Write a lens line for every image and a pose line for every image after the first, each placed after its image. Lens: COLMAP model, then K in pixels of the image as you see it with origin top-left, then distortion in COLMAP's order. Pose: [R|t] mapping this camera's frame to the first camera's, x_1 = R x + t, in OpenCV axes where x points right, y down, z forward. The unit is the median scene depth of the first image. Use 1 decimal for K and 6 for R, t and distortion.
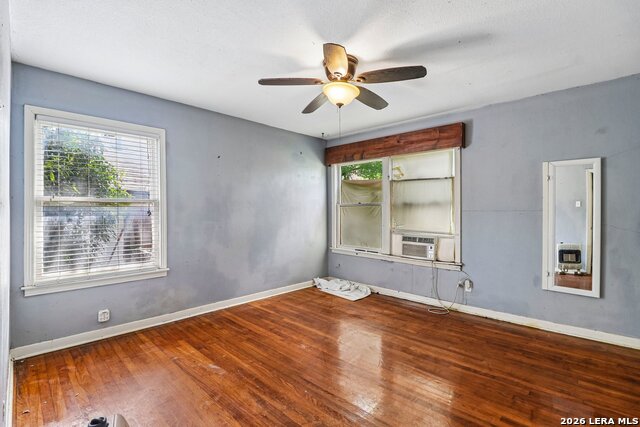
lens RADIAL K [[298.3, 0, 315.8], [0, 298.3, 211.2], [0, 0, 1]] dist [-0.009893, -0.000208]
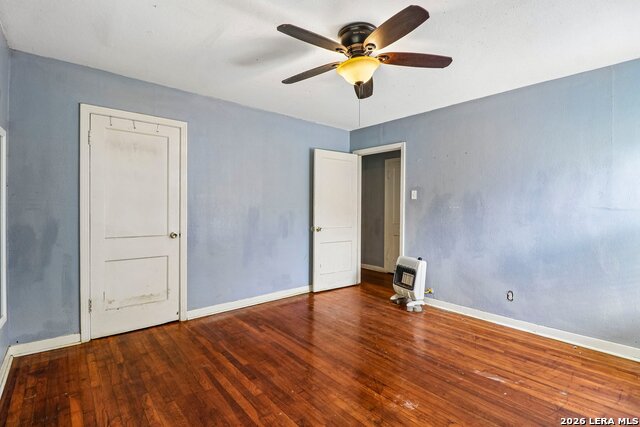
lens RADIAL K [[298.3, 0, 315.8], [0, 298.3, 211.2], [0, 0, 1]] dist [-0.009893, -0.000208]
pose [[-0.995724, -0.005588, 0.092213, 0.128327], [-0.005471, 0.999984, 0.001522, 0.005729], [-0.092220, 0.001011, -0.995738, 1.930019]]
